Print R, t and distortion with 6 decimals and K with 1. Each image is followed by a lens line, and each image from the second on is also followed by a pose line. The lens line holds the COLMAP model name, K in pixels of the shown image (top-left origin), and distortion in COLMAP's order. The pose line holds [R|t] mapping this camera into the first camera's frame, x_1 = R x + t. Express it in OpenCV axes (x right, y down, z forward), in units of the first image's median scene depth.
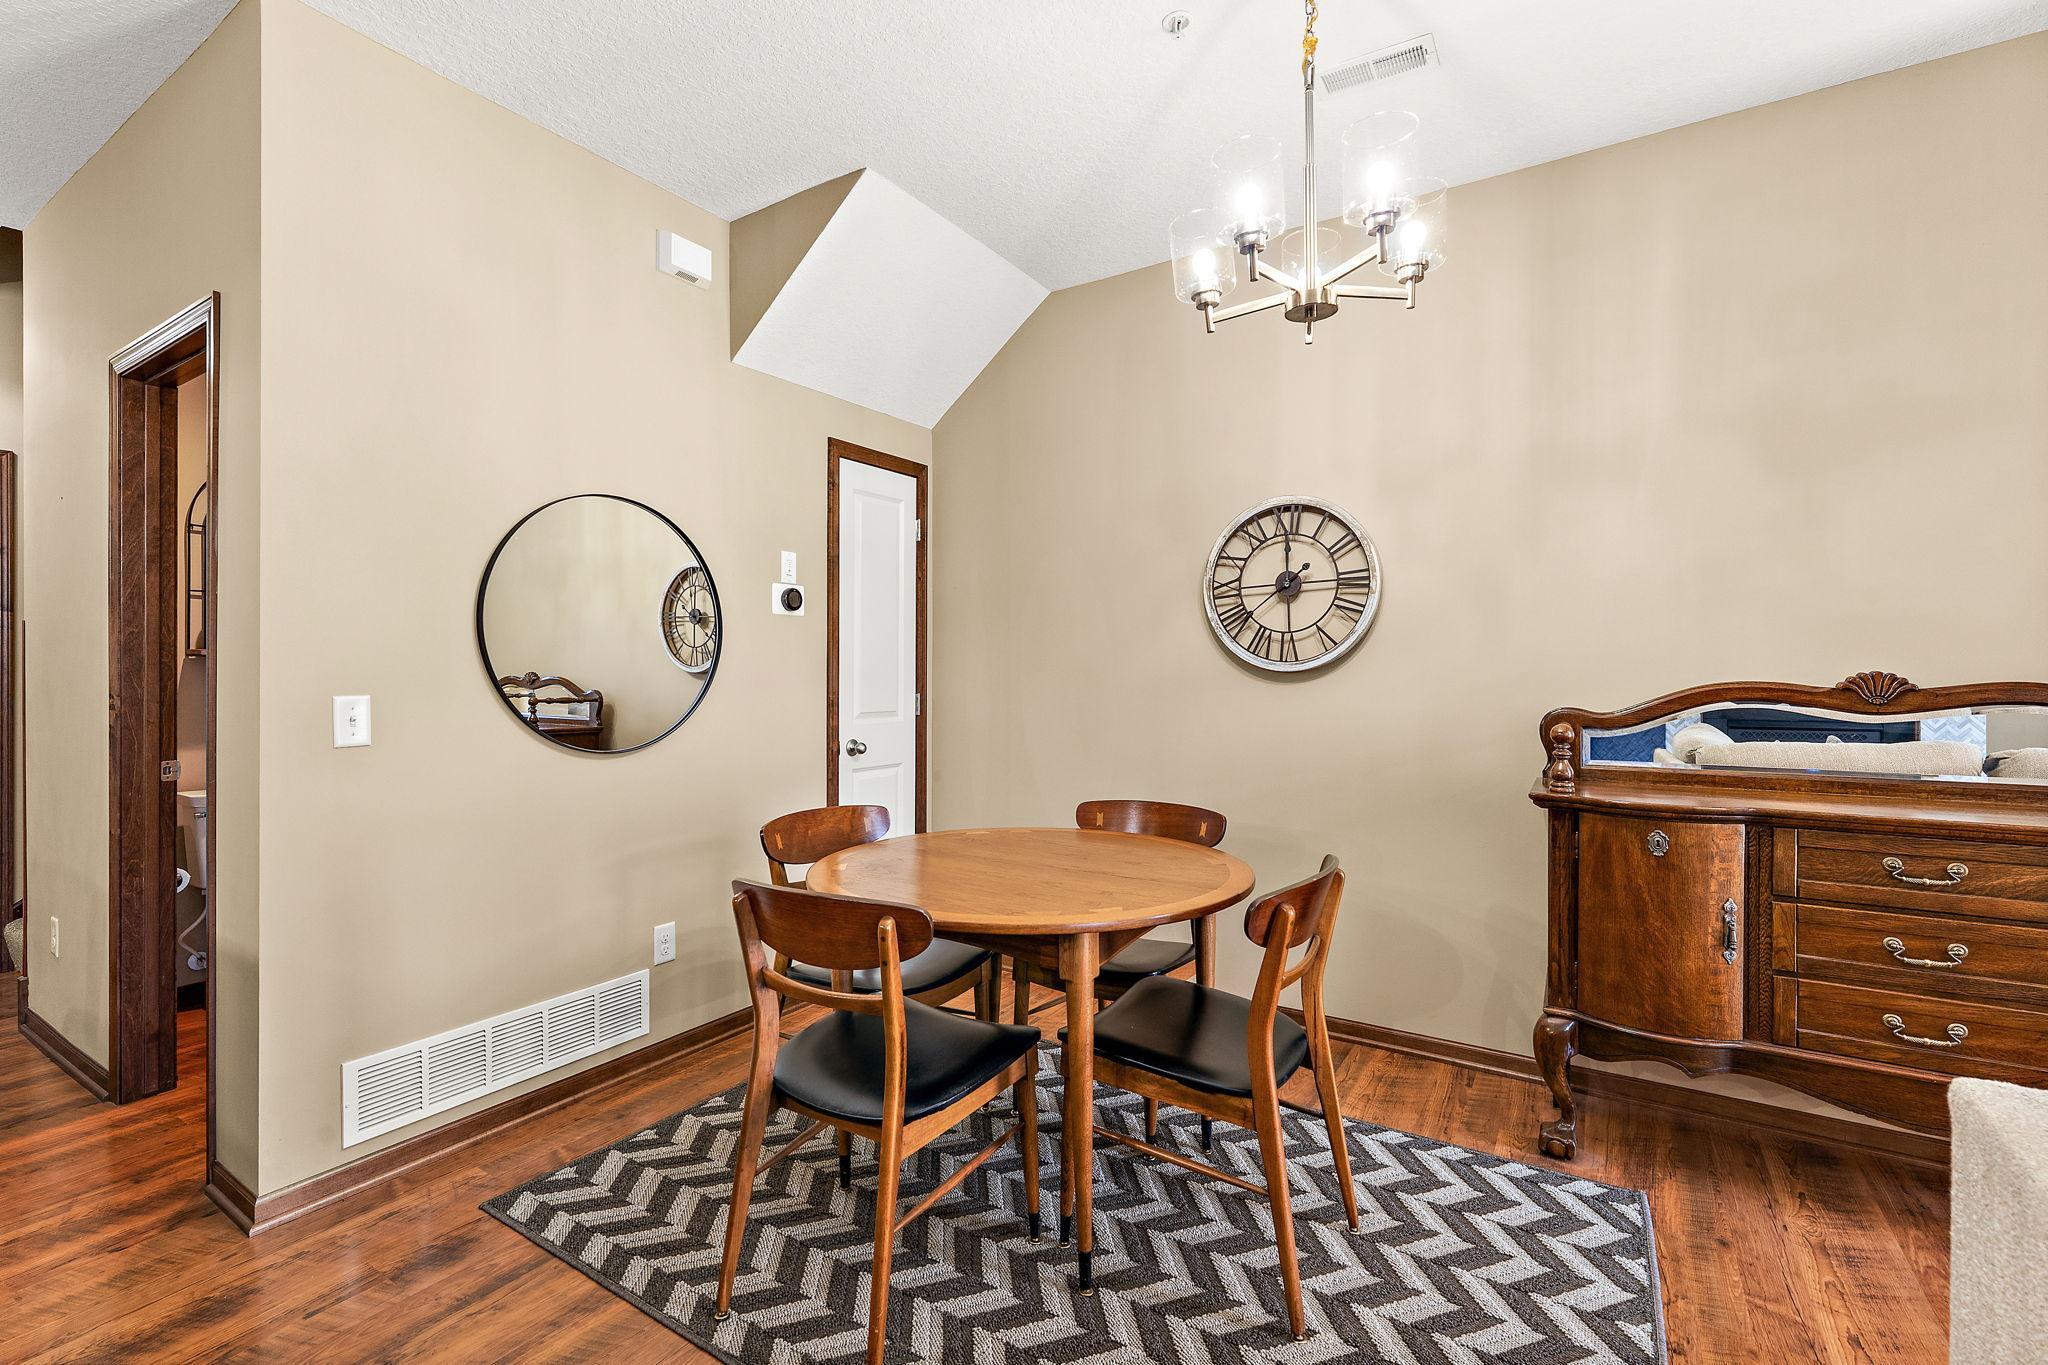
lens RADIAL K [[893.4, 0, 1023.3], [0, 893.4, 688.7], [0, 0, 1]] dist [0.000178, -0.000202]
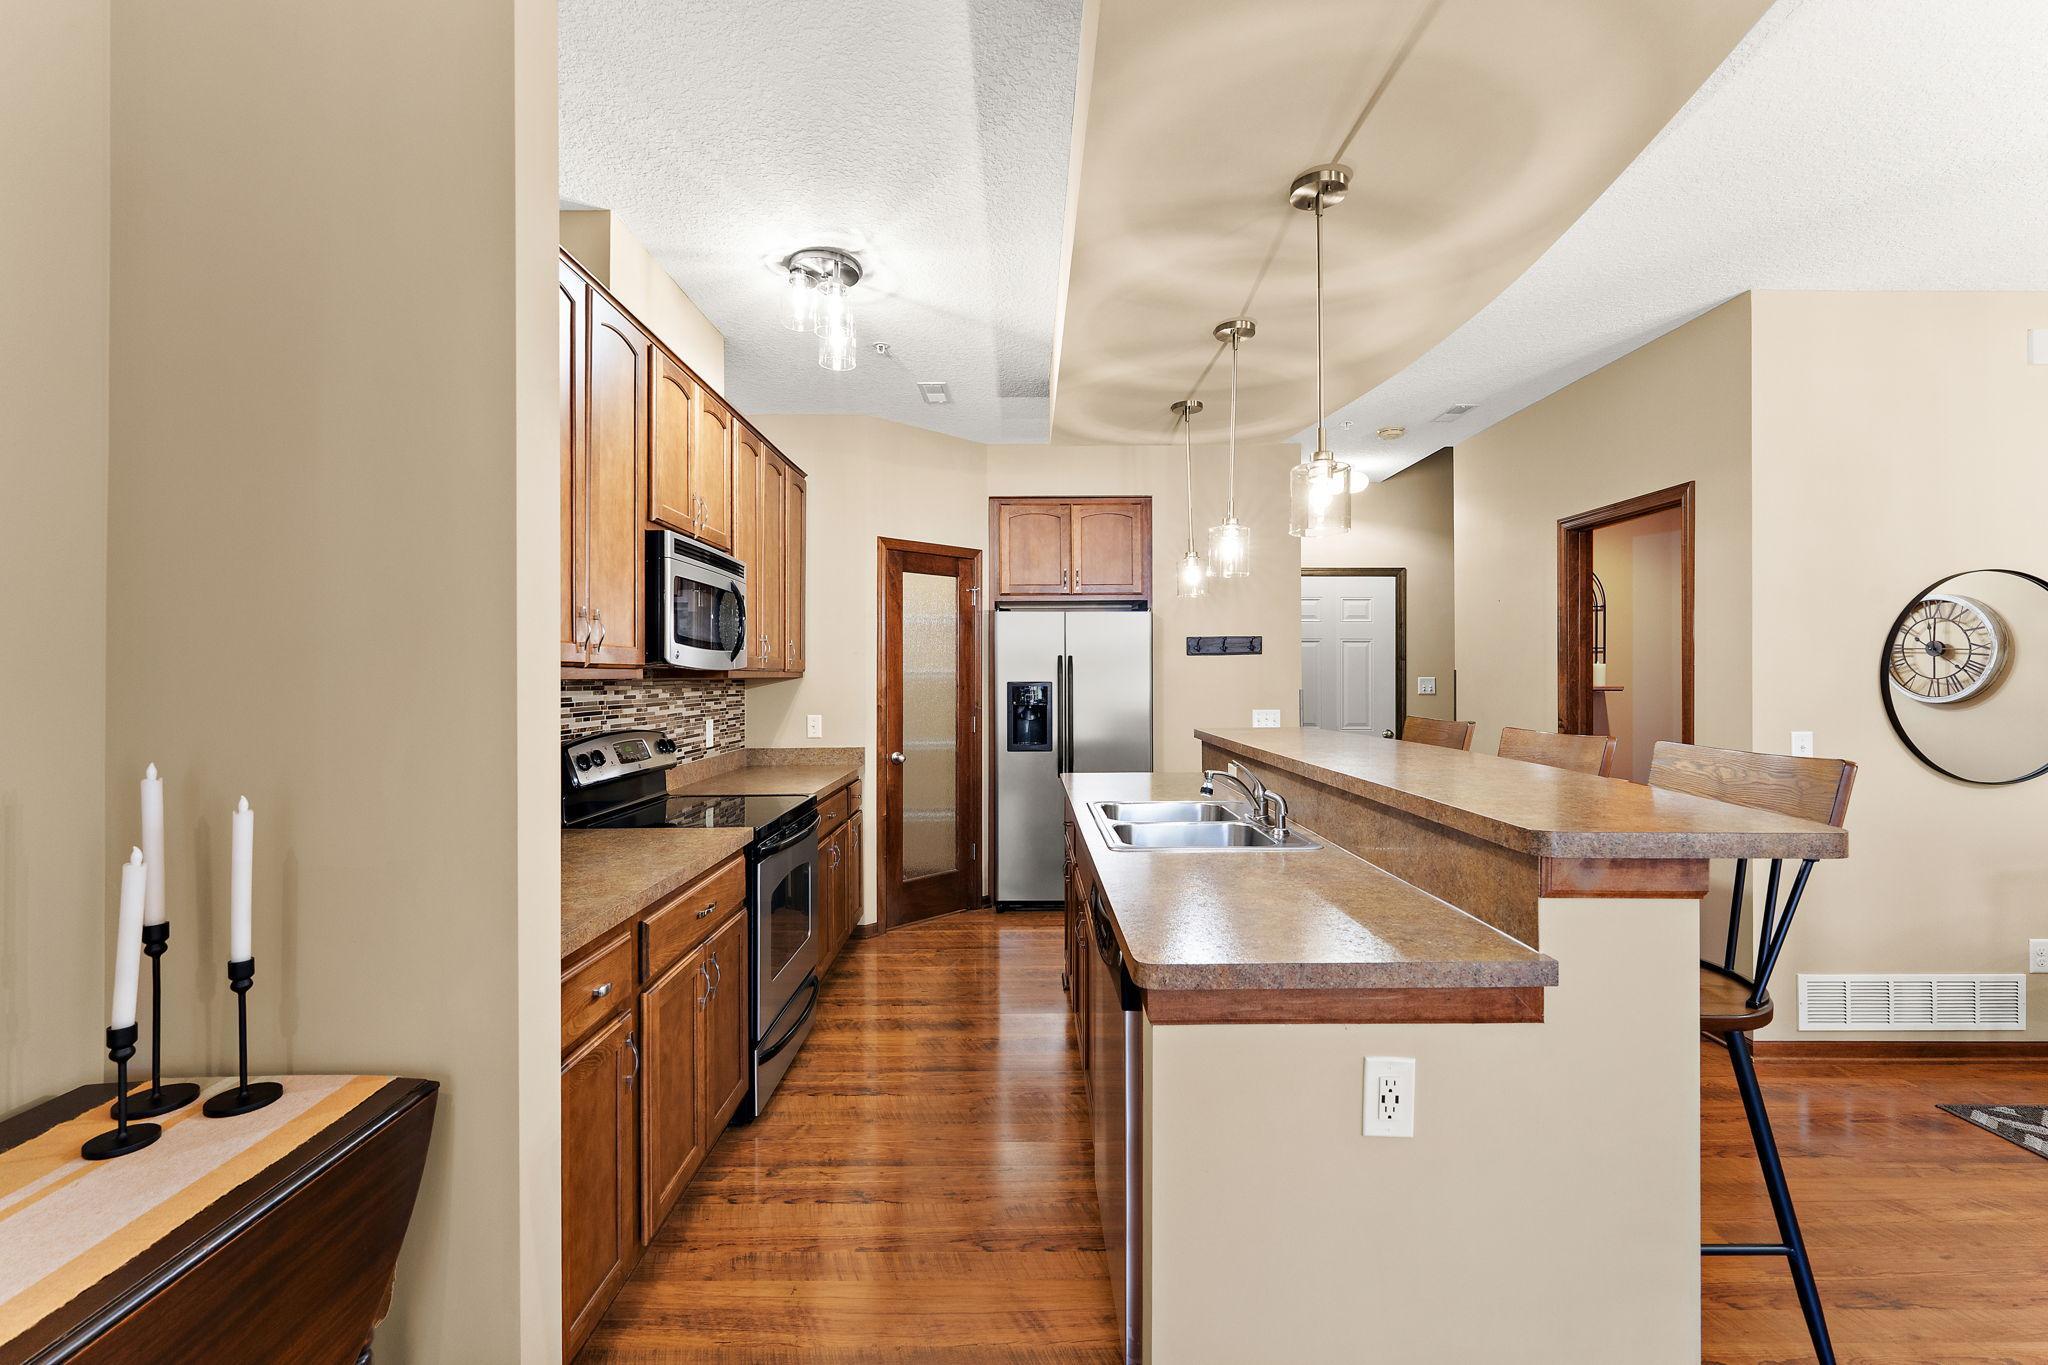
lens RADIAL K [[832.5, 0, 1028.9], [0, 832.5, 685.5], [0, 0, 1]] dist [-0.000753, -0.000496]
pose [[0.536058, 0.009625, -0.844127, -0.222179], [-0.016681, 0.999861, 0.000808, -0.040386], [0.844017, 0.013648, 0.536143, -0.705395]]
